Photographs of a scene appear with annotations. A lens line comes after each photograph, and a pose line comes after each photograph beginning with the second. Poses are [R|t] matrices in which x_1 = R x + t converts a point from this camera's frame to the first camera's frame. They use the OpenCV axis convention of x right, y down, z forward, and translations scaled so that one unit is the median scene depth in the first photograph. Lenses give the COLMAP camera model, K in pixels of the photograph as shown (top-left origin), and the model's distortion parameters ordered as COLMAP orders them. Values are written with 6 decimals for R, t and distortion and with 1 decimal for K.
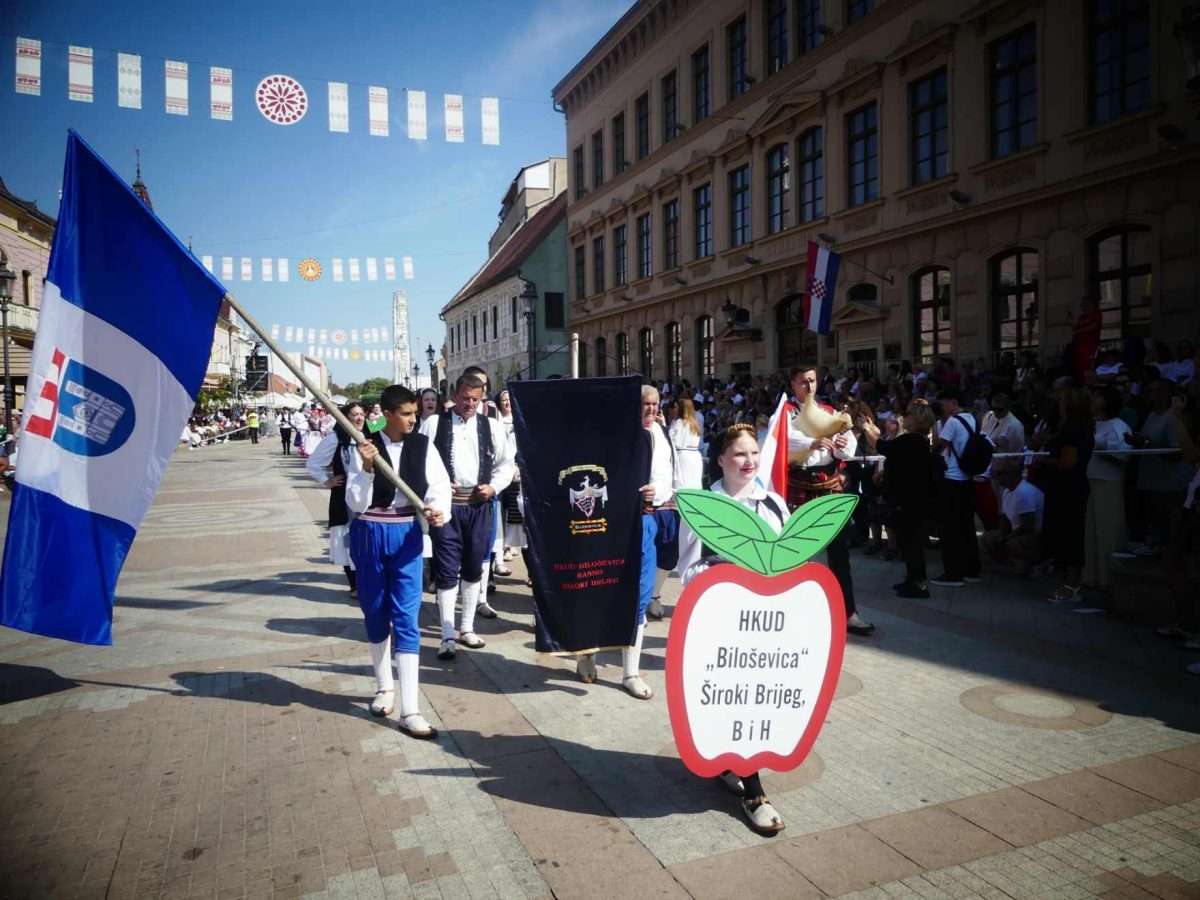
lens RADIAL K [[982.3, 0, 600.0], [0, 982.3, 450.0], [0, 0, 1]] dist [-0.011101, -0.072654]
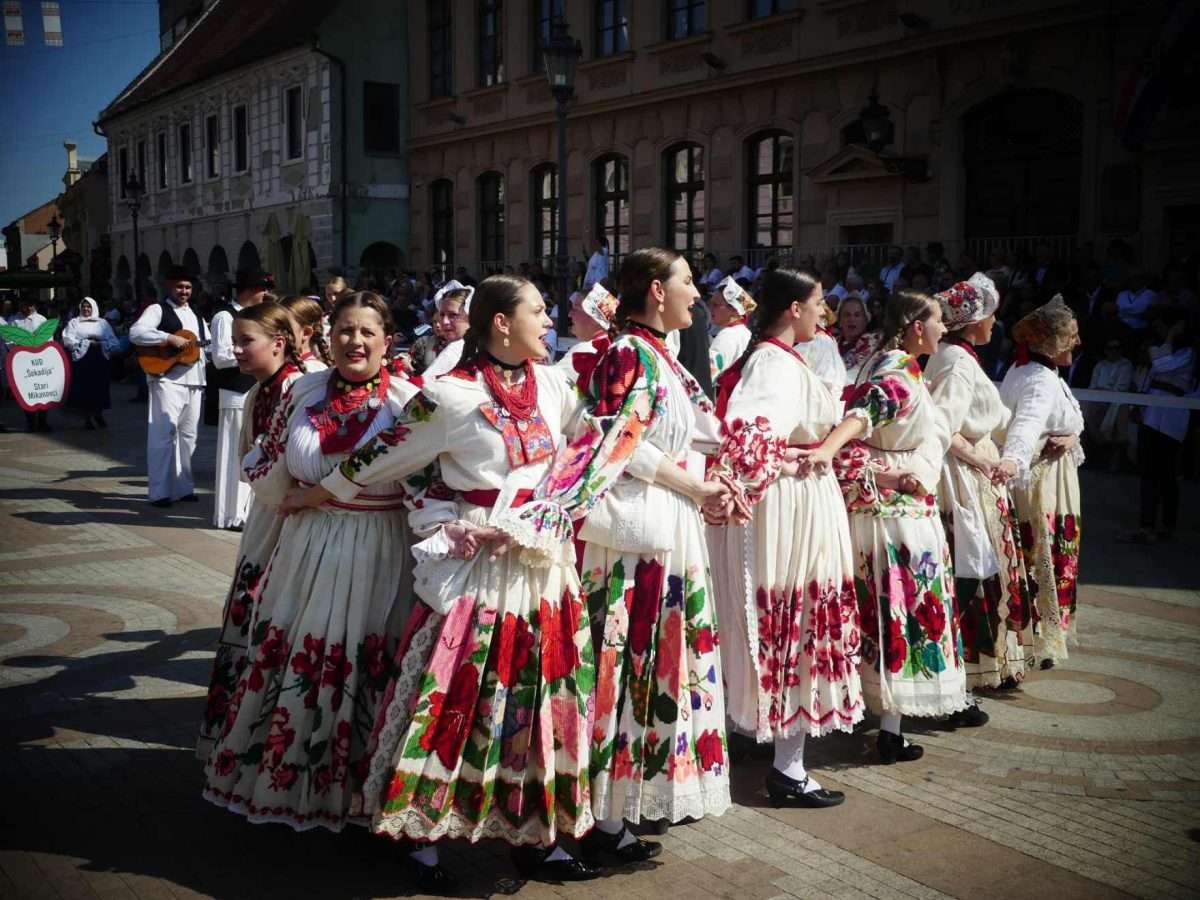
lens RADIAL K [[982.3, 0, 600.0], [0, 982.3, 450.0], [0, 0, 1]] dist [-0.011101, -0.072654]
pose [[0.906888, -0.045004, 0.418962, -0.147290], [0.003769, 0.995107, 0.098734, -0.016007], [-0.421356, -0.087961, 0.902620, 0.417588]]
